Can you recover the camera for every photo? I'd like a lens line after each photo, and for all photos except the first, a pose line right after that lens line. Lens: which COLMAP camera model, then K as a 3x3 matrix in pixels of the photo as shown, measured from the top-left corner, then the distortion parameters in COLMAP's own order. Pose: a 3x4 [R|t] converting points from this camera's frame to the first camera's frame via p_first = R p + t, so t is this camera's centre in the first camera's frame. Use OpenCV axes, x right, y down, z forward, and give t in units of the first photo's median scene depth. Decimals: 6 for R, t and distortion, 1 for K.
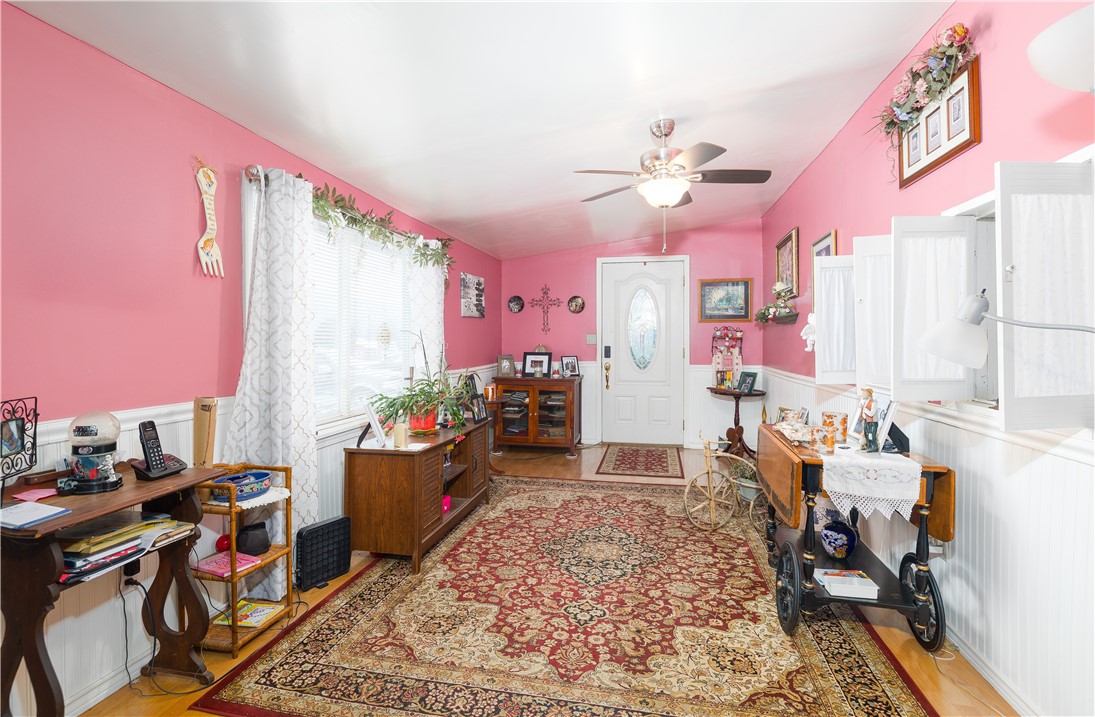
lens RADIAL K [[492.2, 0, 547.5], [0, 492.2, 358.5], [0, 0, 1]] dist [-0.000999, -0.000272]
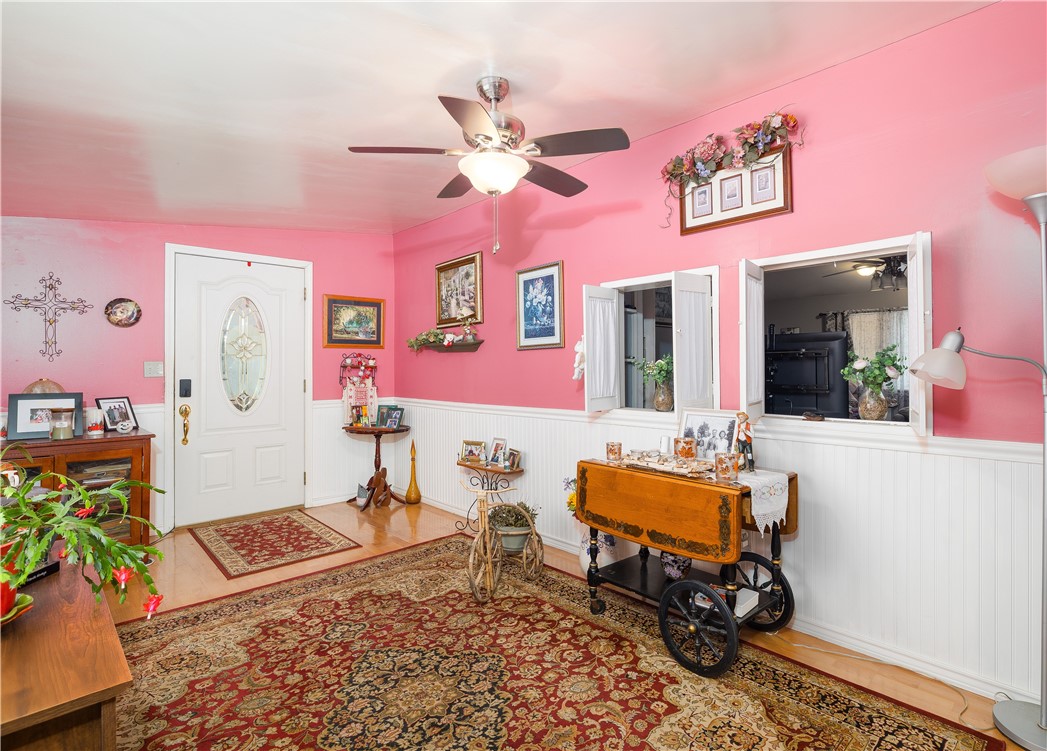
lens RADIAL K [[507.6, 0, 523.5], [0, 507.6, 375.5], [0, 0, 1]] dist [-0.004563, -0.000038]
pose [[0.574030, -0.015646, 0.818685, -0.307483], [0.035644, 0.999347, -0.005894, -0.018383], [-0.818058, 0.032565, 0.574213, 0.429126]]
